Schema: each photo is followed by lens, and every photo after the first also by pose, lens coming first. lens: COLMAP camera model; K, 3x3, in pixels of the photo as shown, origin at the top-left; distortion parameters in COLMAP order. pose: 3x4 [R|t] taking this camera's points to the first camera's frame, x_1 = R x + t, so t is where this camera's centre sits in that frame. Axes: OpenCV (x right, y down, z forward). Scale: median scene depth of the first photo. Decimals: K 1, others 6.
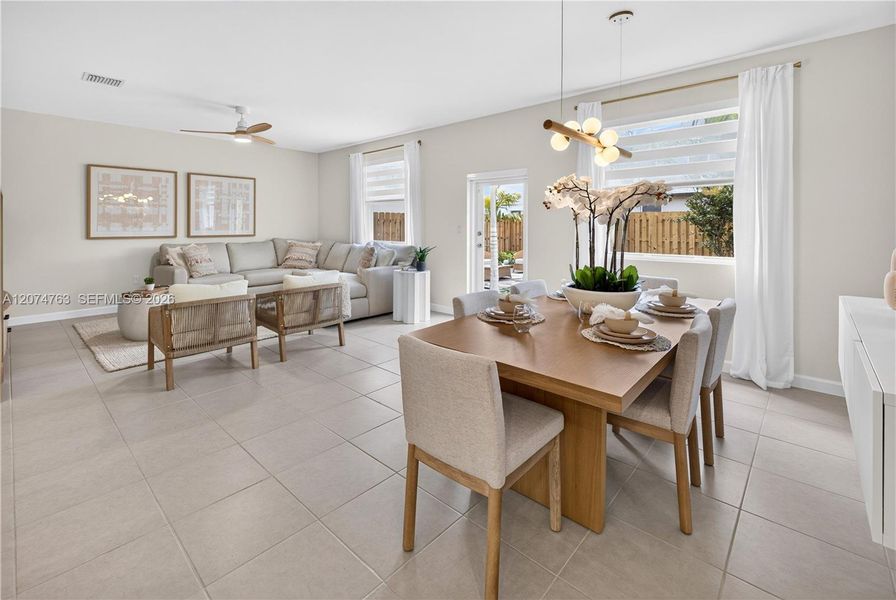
lens RADIAL K [[400.3, 0, 442.1], [0, 400.3, 217.8], [0, 0, 1]] dist [-0.002007, -0.000369]
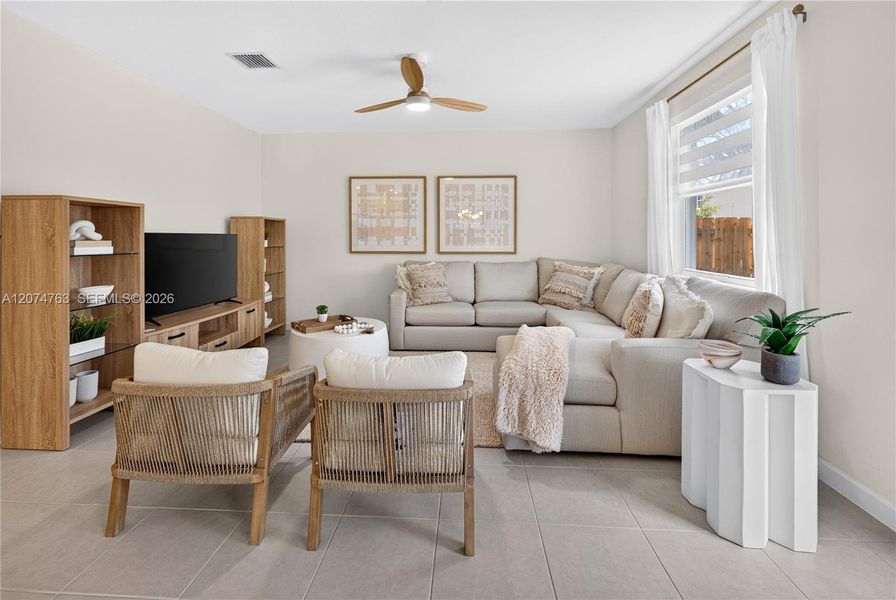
lens RADIAL K [[397.4, 0, 447.2], [0, 397.4, 244.8], [0, 0, 1]] dist [0.001564, 0.000198]
pose [[0.635535, 0.012671, -0.771968, 0.021204], [0.011700, 0.999592, 0.026039, 0.009467], [0.771984, -0.025581, 0.635128, 0.512569]]
